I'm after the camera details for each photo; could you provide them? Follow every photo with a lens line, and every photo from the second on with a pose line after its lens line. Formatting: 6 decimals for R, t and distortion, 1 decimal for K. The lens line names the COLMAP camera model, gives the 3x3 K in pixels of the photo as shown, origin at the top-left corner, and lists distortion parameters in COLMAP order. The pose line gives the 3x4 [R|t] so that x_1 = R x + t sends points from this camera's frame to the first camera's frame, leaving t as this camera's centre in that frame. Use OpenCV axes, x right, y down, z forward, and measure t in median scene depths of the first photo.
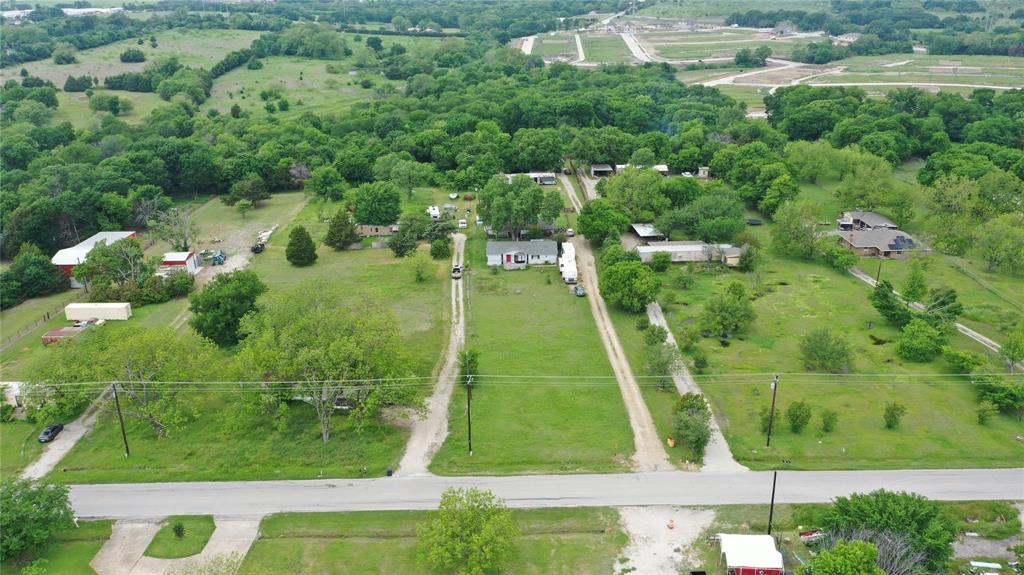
lens RADIAL K [[808.5, 0, 512.9], [0, 808.5, 286.9], [0, 0, 1]] dist [0.010409, -0.006388]
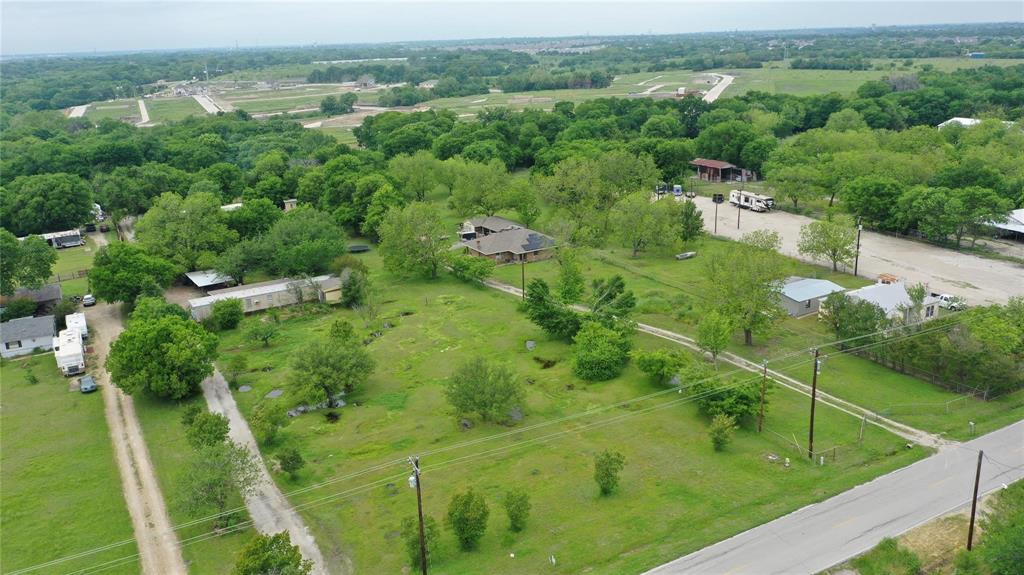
lens RADIAL K [[808.5, 0, 511.7], [0, 808.5, 285.4], [0, 0, 1]] dist [0.010409, -0.006388]
pose [[0.887188, -0.159270, 0.433049, 0.093938], [0.197868, 0.979184, -0.045242, 0.019036], [-0.416828, 0.125825, 0.900234, 0.266929]]
